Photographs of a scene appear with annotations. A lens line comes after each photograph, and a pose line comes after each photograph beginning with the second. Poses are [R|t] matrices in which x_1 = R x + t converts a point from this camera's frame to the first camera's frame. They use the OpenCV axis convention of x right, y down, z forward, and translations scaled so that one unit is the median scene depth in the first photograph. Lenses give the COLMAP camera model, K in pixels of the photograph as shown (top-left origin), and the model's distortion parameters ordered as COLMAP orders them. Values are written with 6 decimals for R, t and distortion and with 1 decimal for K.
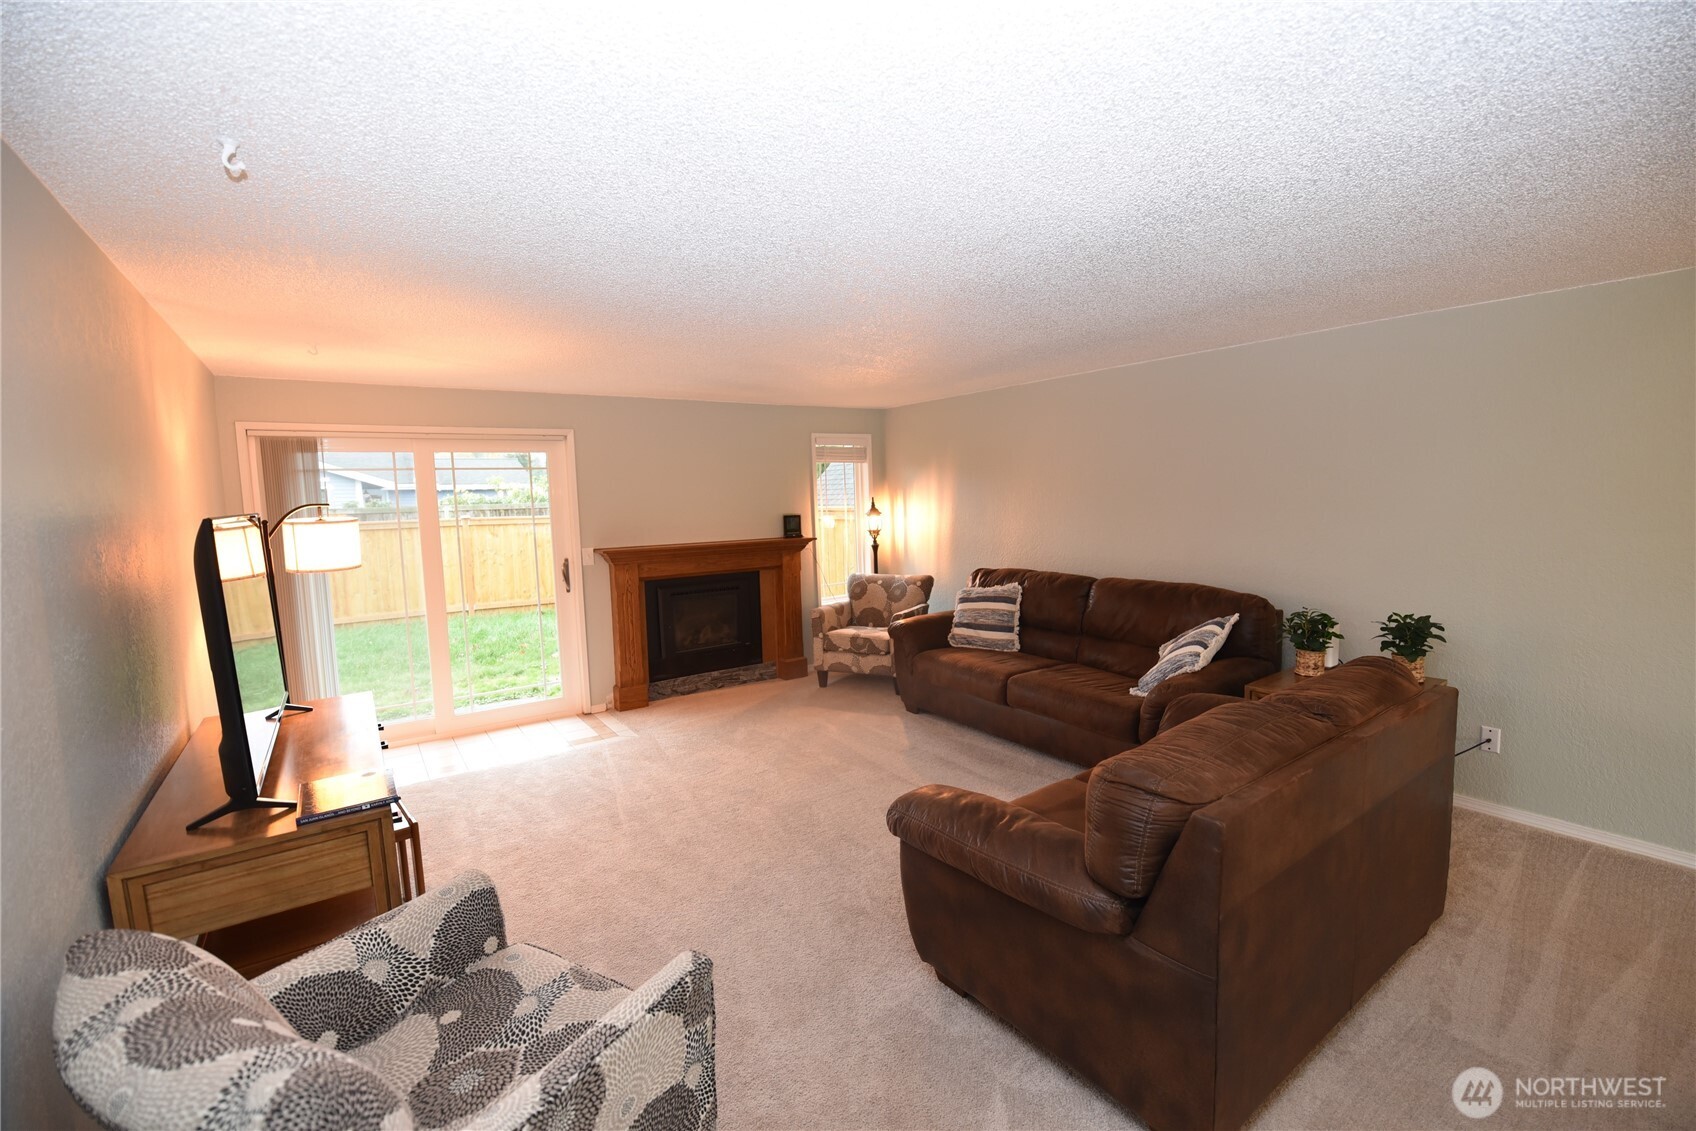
lens RADIAL K [[737.7, 0, 848.0], [0, 737.7, 565.5], [0, 0, 1]] dist [-0.001963, -0.000532]
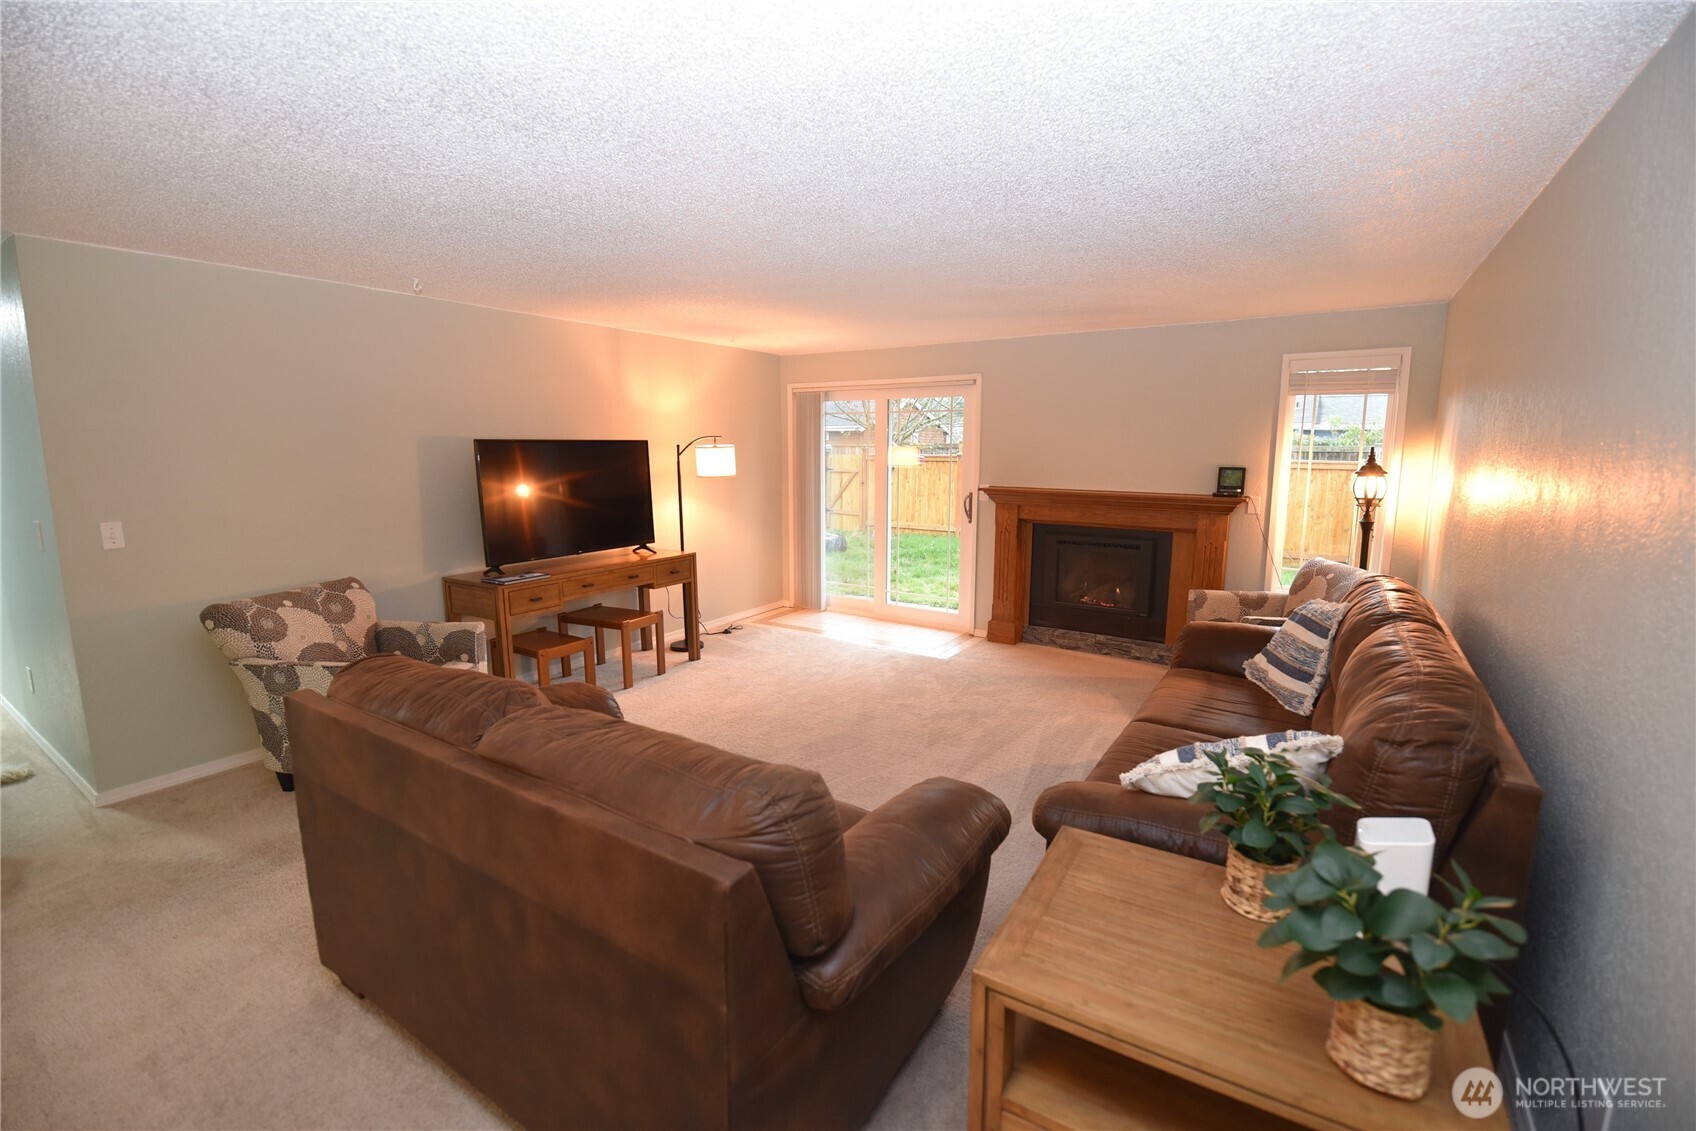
lens RADIAL K [[737.7, 0, 848.0], [0, 737.7, 565.5], [0, 0, 1]] dist [-0.001963, -0.000532]
pose [[0.367031, 0.179447, -0.912736, 0.533297], [-0.104877, 0.982943, 0.151076, -0.045665], [0.924277, 0.040275, 0.379591, 0.379145]]
